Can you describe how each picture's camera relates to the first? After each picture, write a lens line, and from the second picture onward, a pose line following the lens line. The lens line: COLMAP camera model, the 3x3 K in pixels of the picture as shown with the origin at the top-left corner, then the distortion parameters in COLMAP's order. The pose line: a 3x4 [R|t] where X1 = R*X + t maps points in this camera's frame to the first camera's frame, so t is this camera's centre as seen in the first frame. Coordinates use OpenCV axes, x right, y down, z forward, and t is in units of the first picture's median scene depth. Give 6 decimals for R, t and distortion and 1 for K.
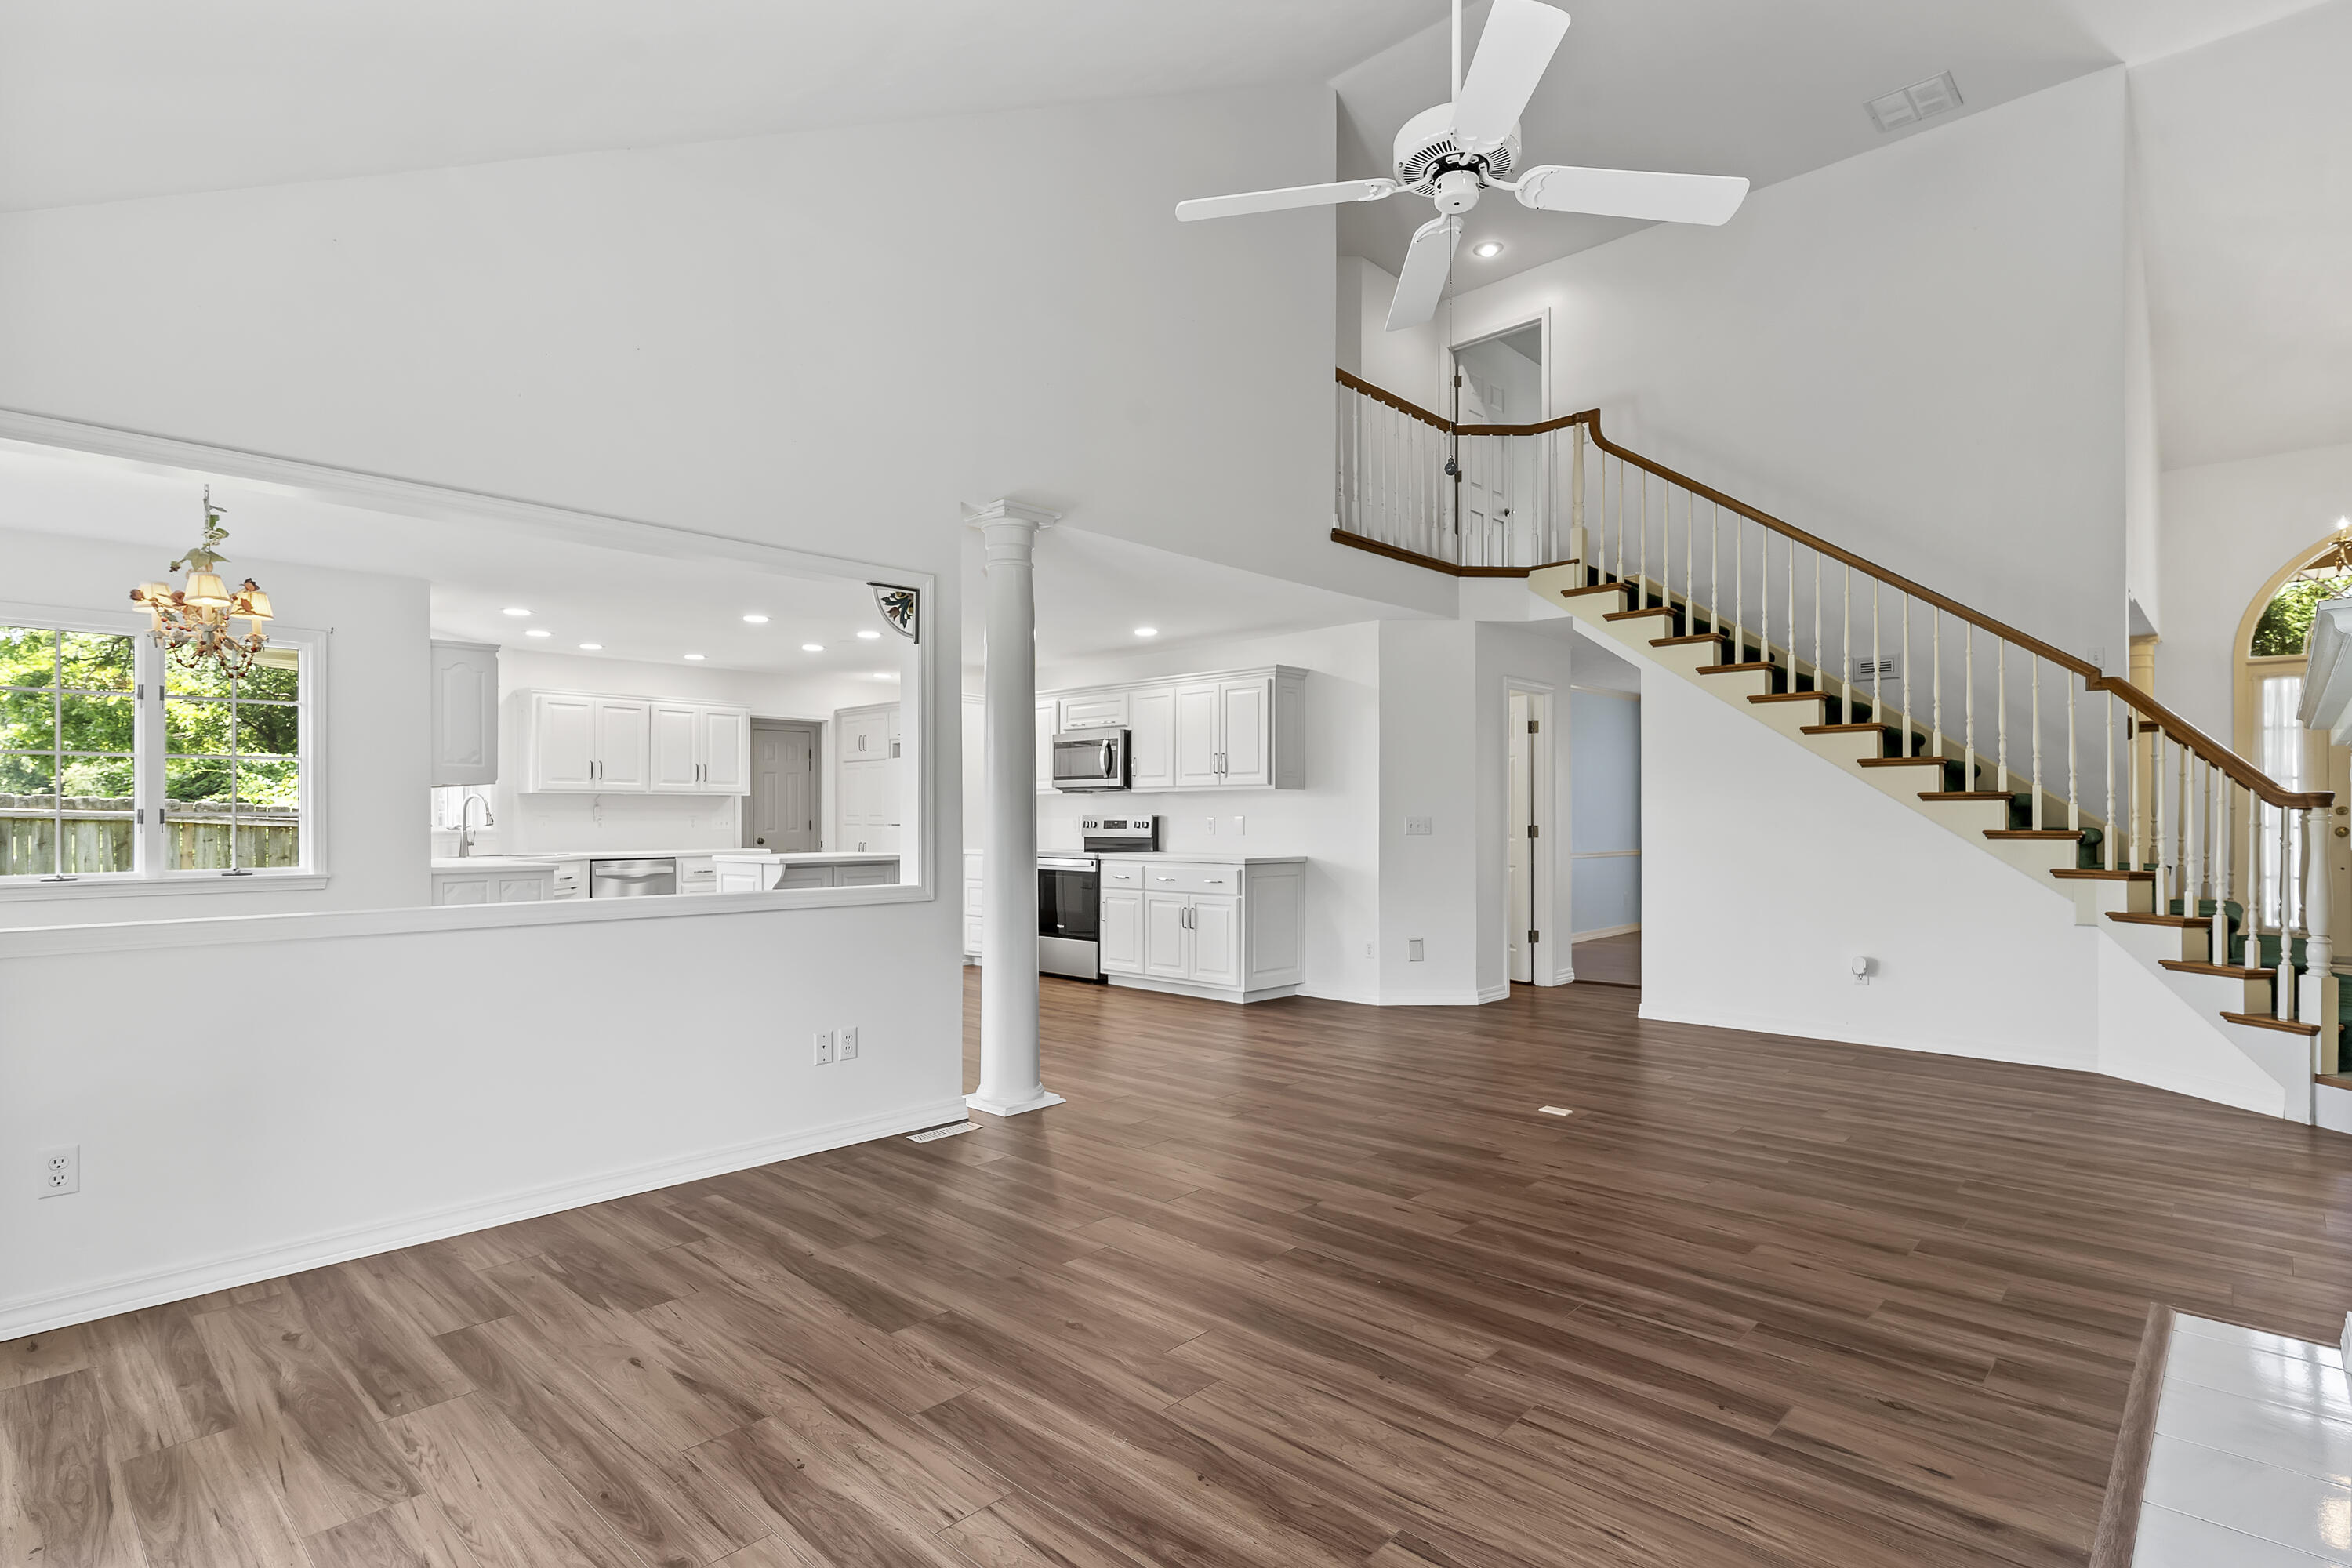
lens RADIAL K [[1150.1, 0, 1175.1], [0, 1150.1, 808.2], [0, 0, 1]] dist [0.000434, 0.000816]
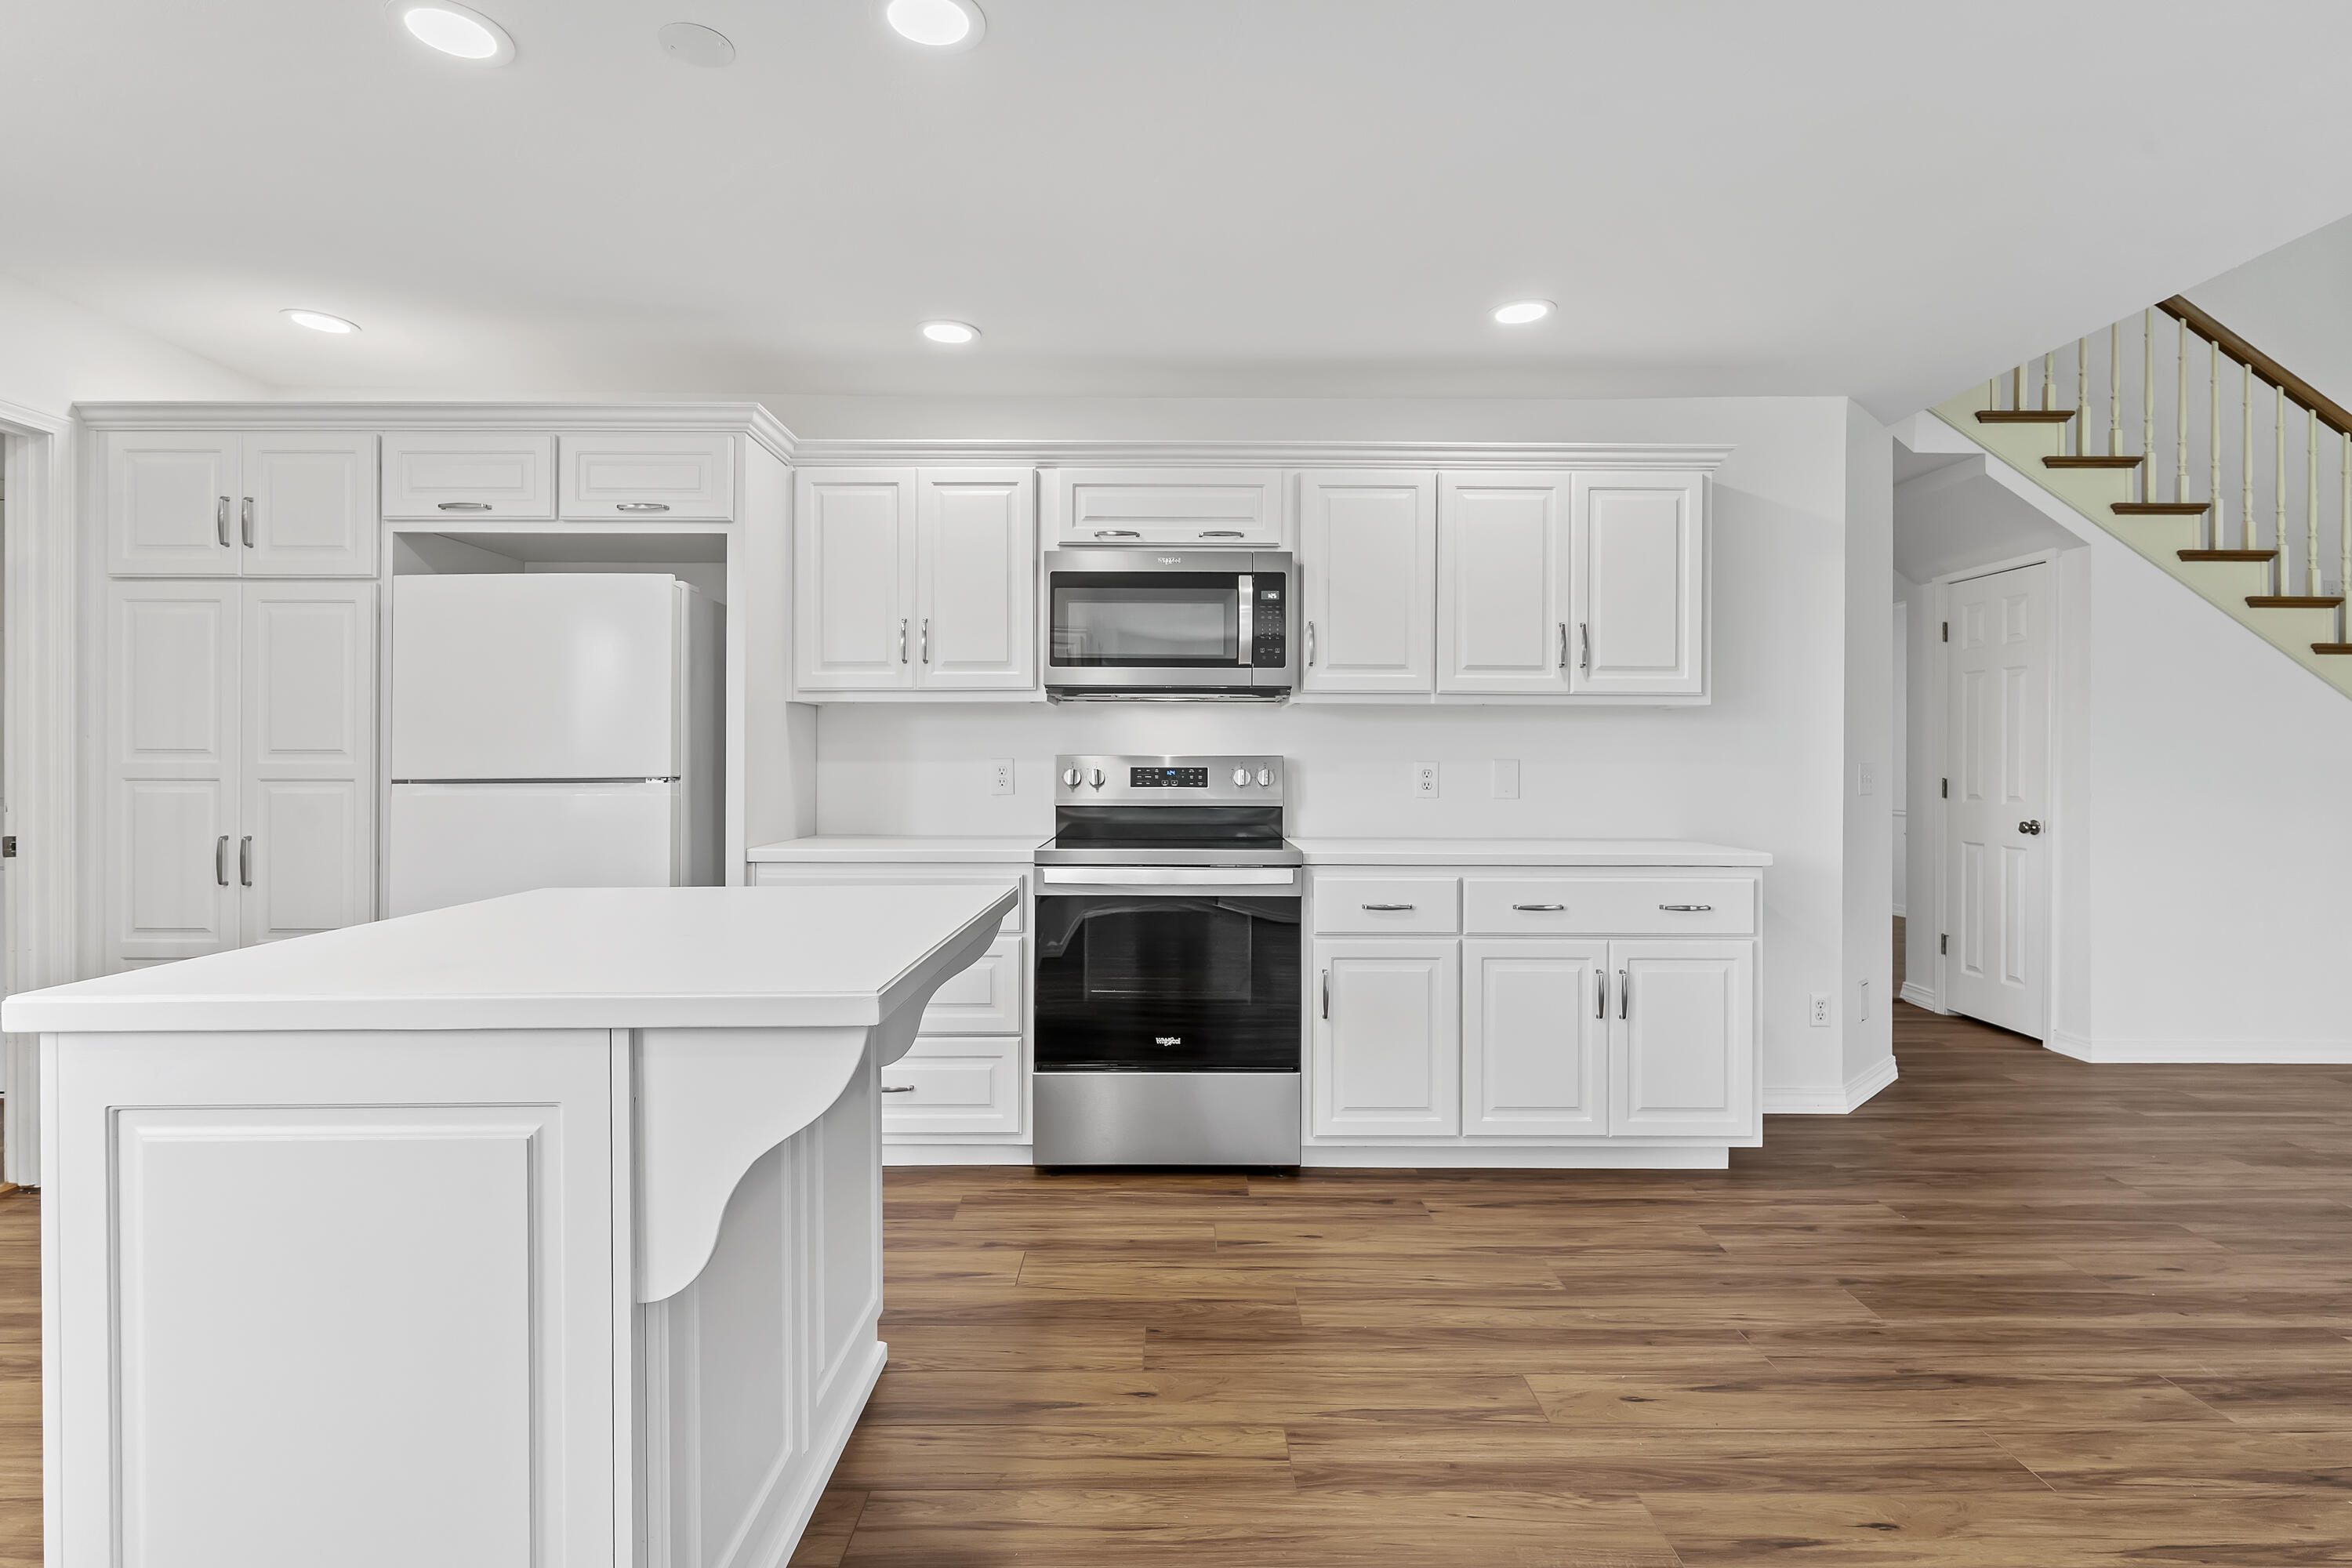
lens RADIAL K [[1150.1, 0, 1180.5], [0, 1150.1, 767.4], [0, 0, 1]] dist [0.000434, 0.000816]
pose [[0.731044, 0.004135, 0.682318, -0.371922], [-0.010302, 0.999935, 0.004977, 0.008953], [-0.682253, -0.010667, 0.731038, 0.735202]]
